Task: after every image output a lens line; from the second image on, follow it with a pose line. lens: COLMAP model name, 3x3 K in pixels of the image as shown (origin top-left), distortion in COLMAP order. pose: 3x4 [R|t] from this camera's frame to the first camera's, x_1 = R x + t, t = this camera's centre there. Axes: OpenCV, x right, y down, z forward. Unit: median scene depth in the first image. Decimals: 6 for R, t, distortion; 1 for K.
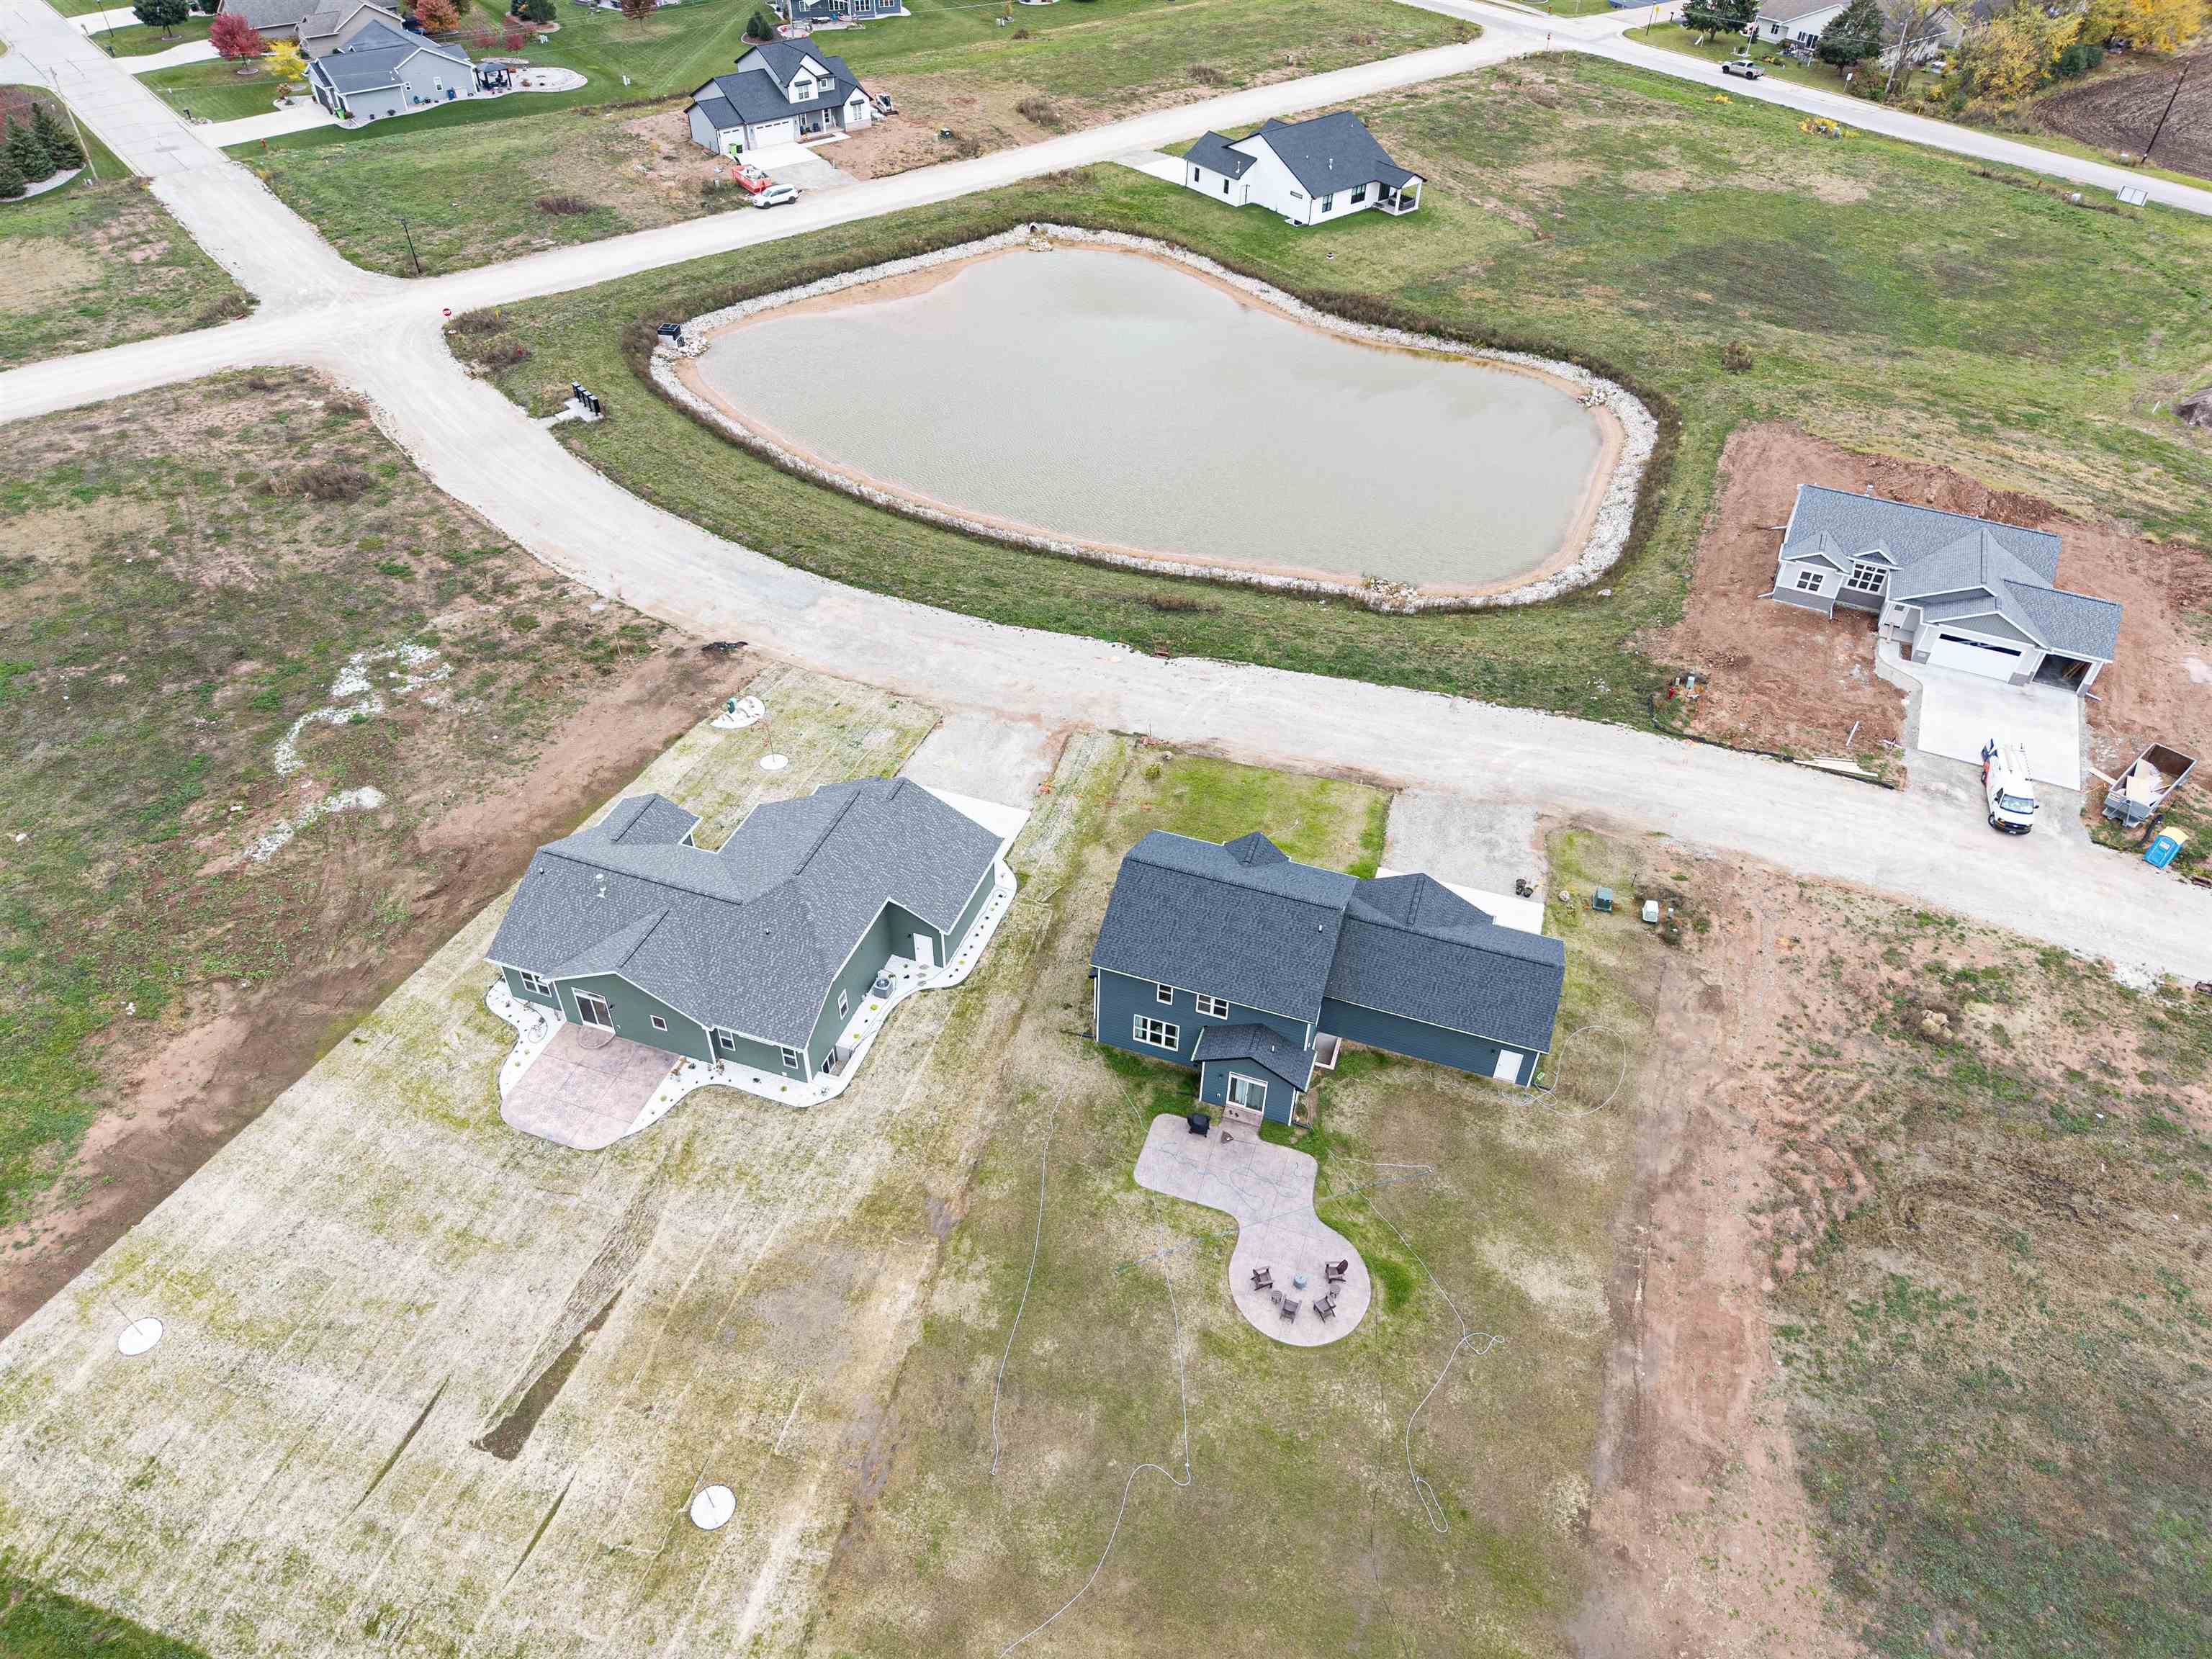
lens RADIAL K [[1486.8, 0, 1116.5], [0, 1486.8, 828.3], [0, 0, 1]] dist [-0.000659, -0.002622]
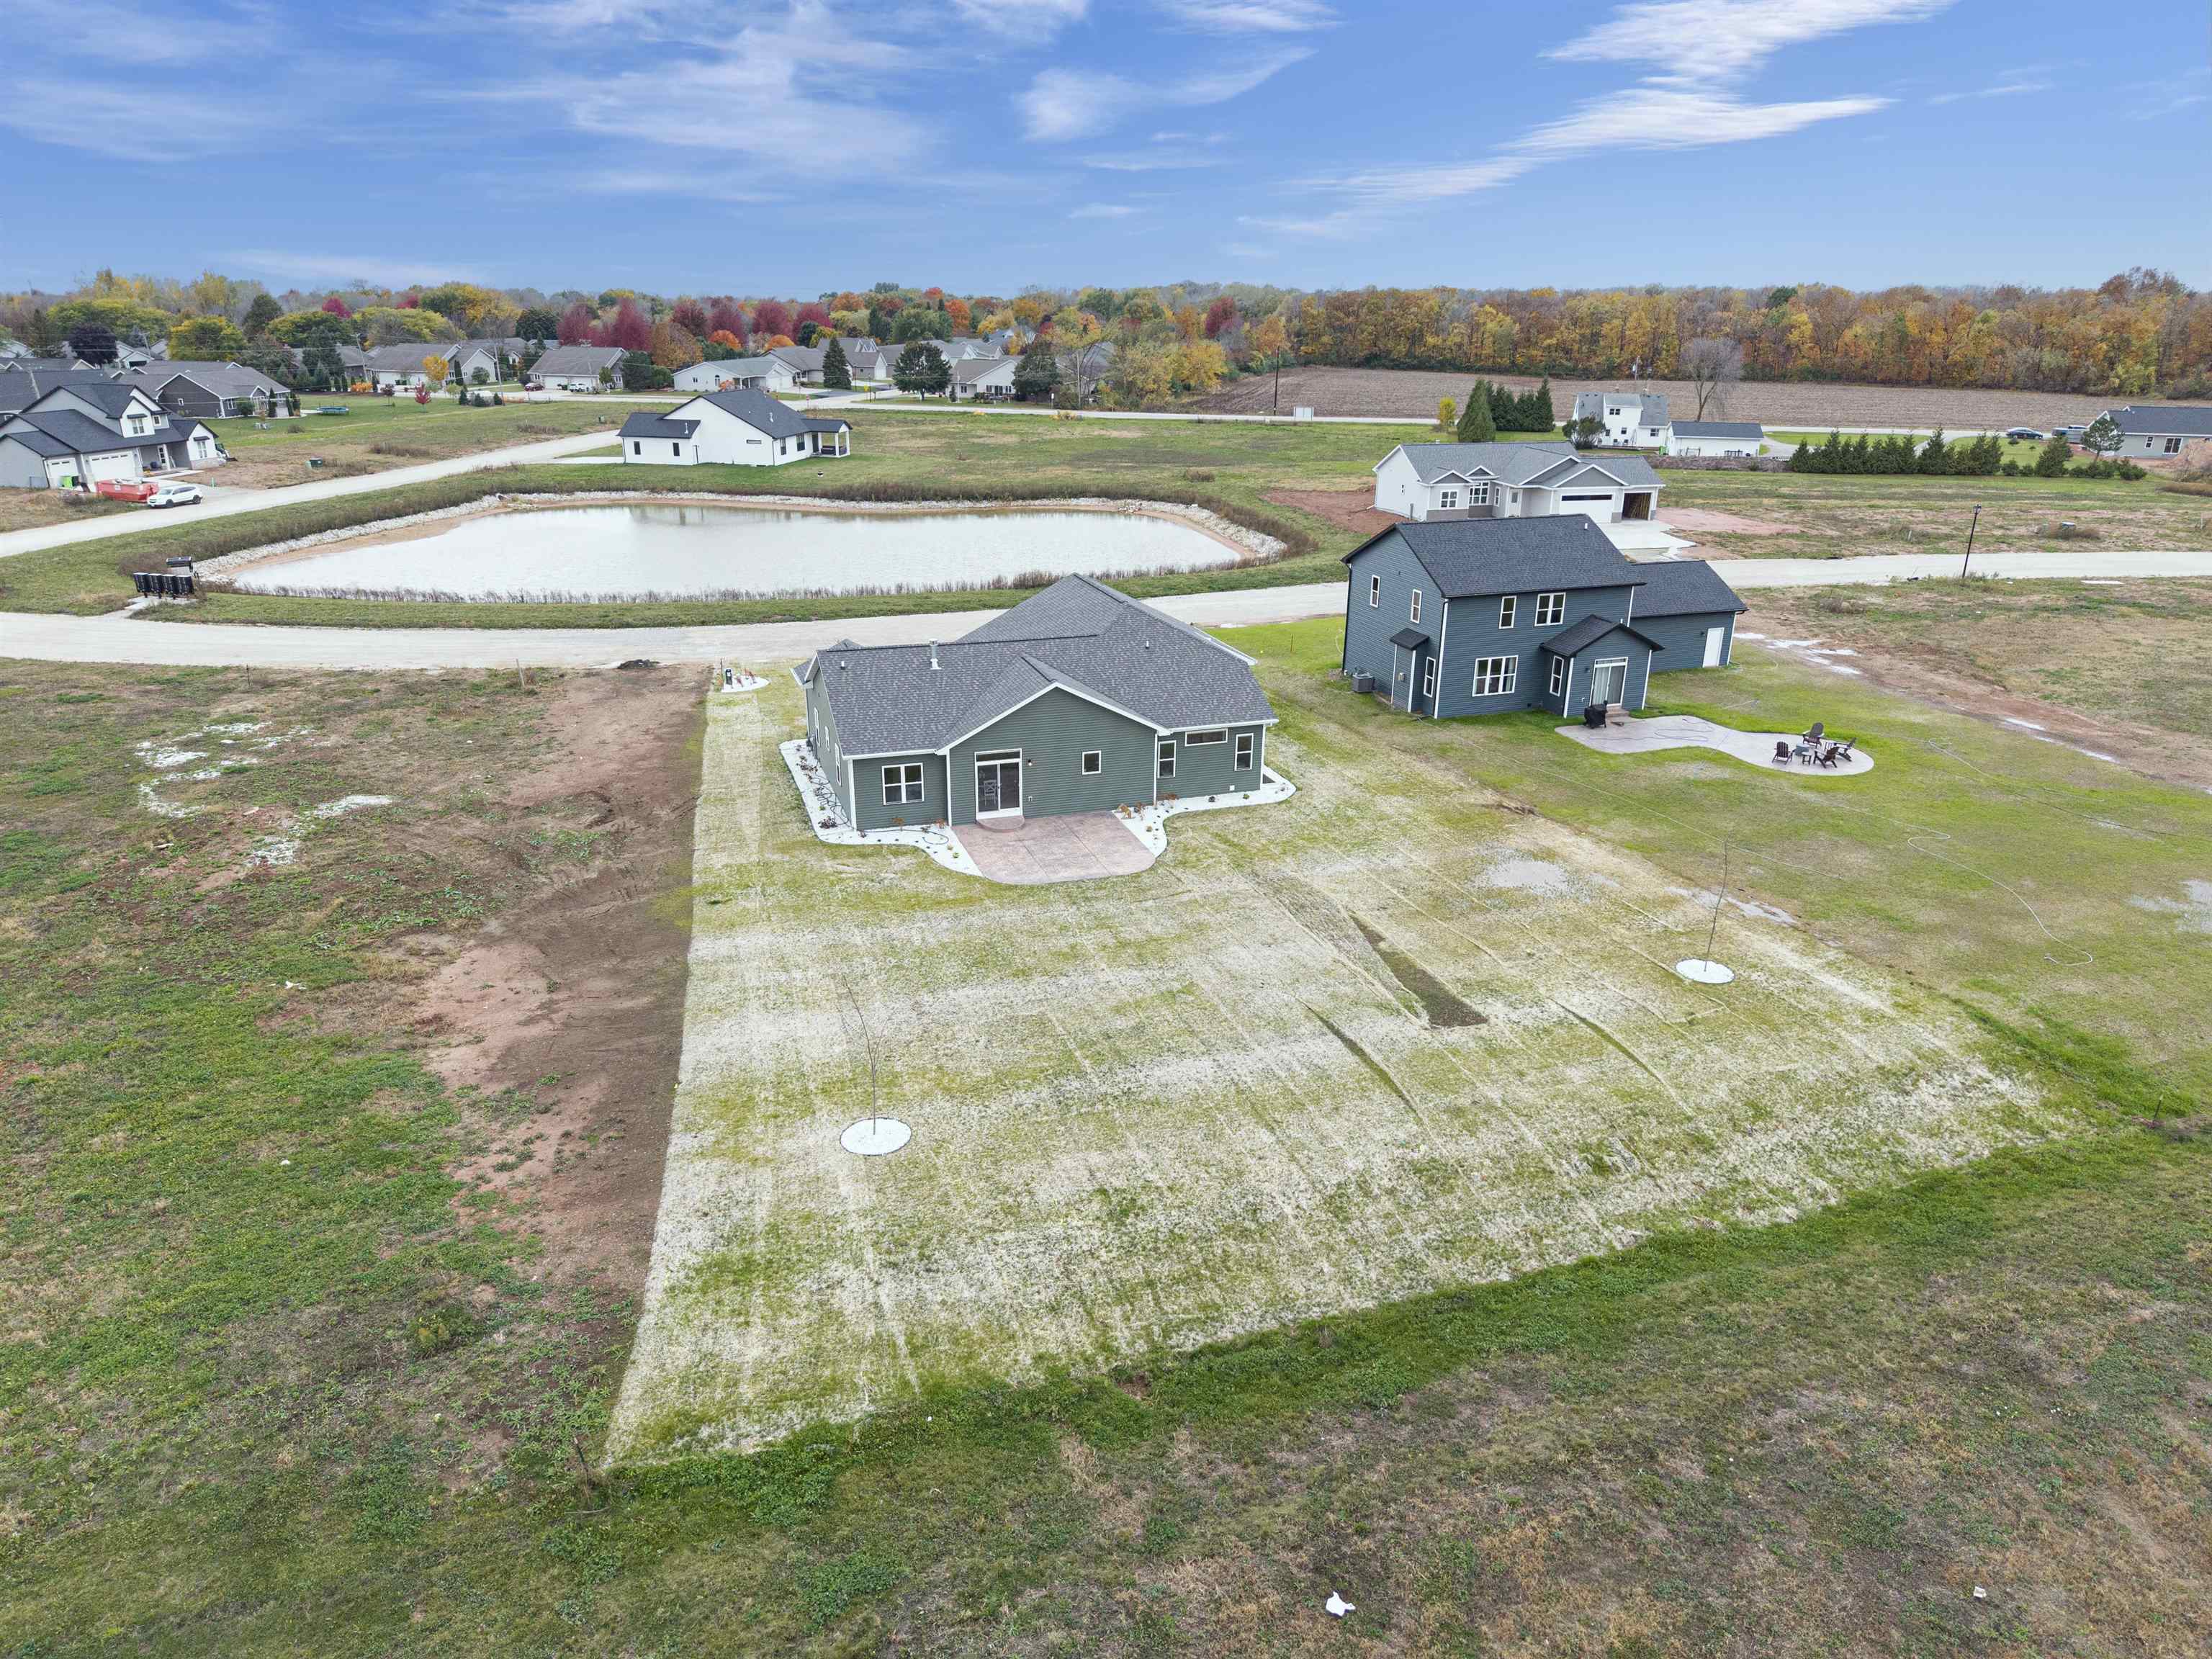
lens RADIAL K [[1476.6, 0, 1109.8], [0, 1476.6, 828.1], [0, 0, 1]] dist [0.047238, -0.070698]
pose [[0.792849, -0.225153, 0.566301, -0.793113], [0.410271, 0.884328, -0.222804, 0.359673], [-0.450631, 0.408987, 0.793512, 0.394930]]
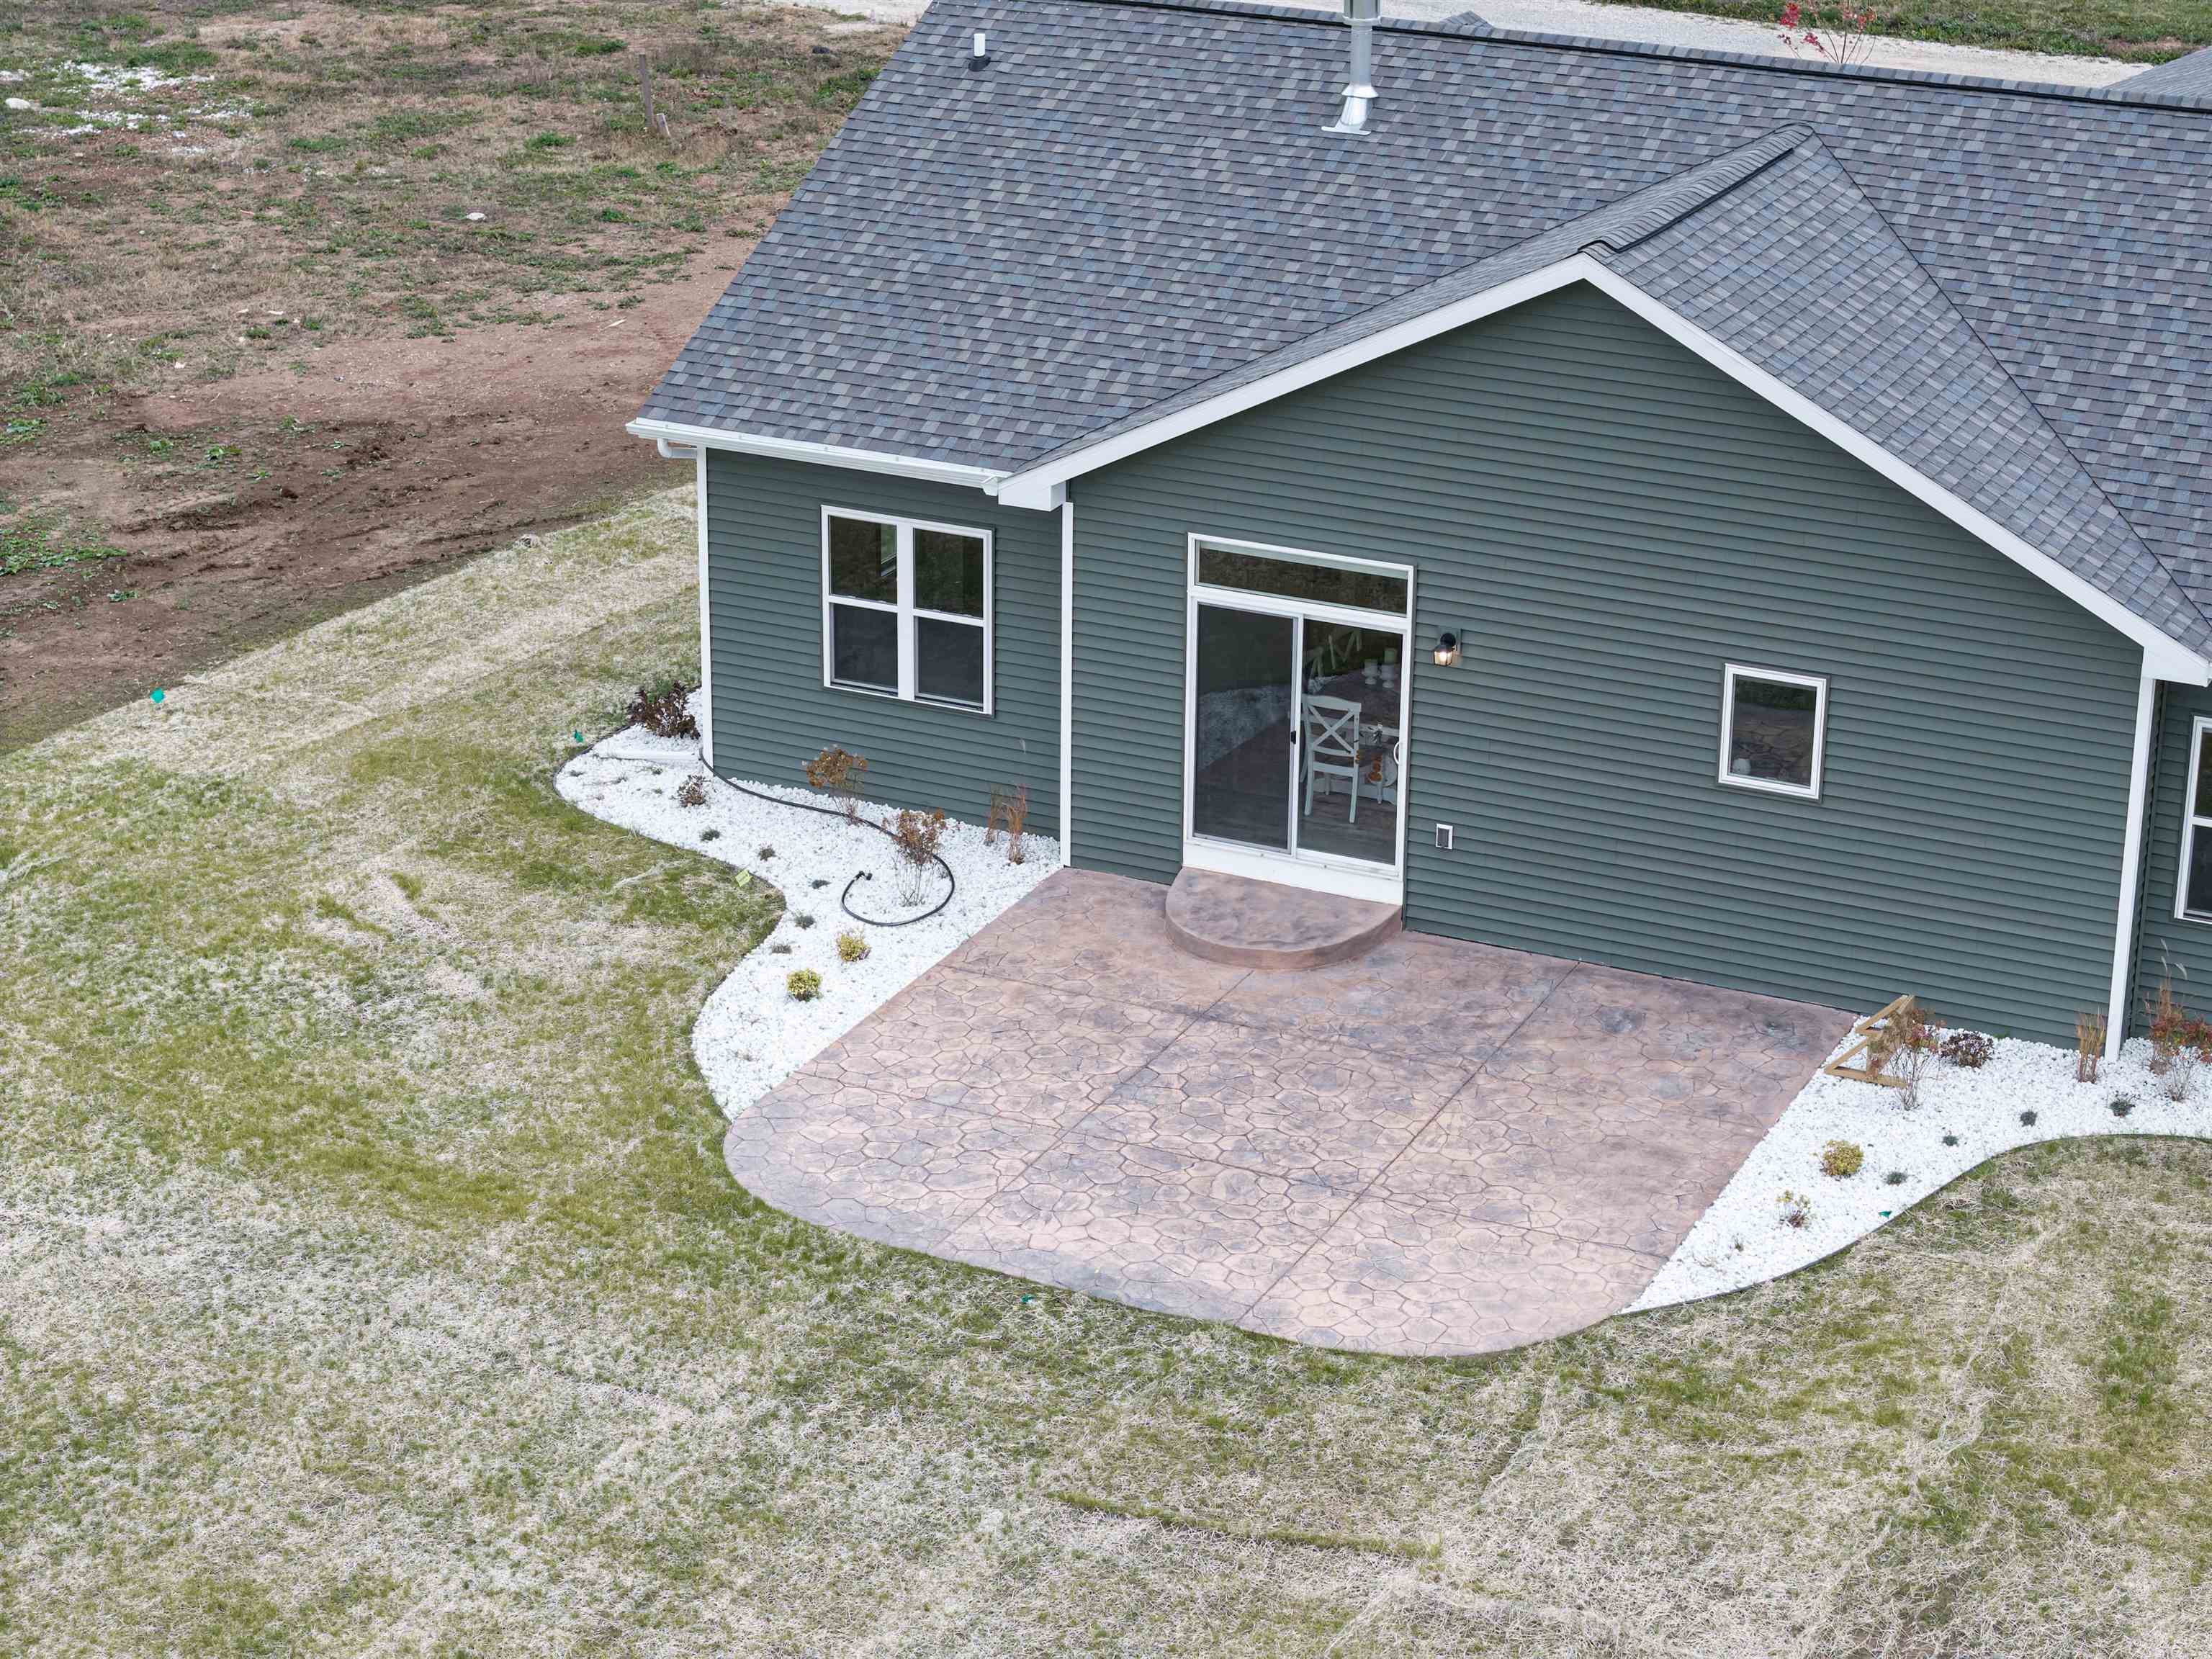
lens RADIAL K [[4499.3, 0, 1106.0], [0, 4499.3, 829.5], [0, 0, 1]] dist [-0.388538, 2.133797]
pose [[0.992142, 0.026471, -0.122286, -0.333685], [-0.068087, 0.934201, -0.350190, 0.315760], [0.104970, 0.355765, 0.928662, 0.606904]]
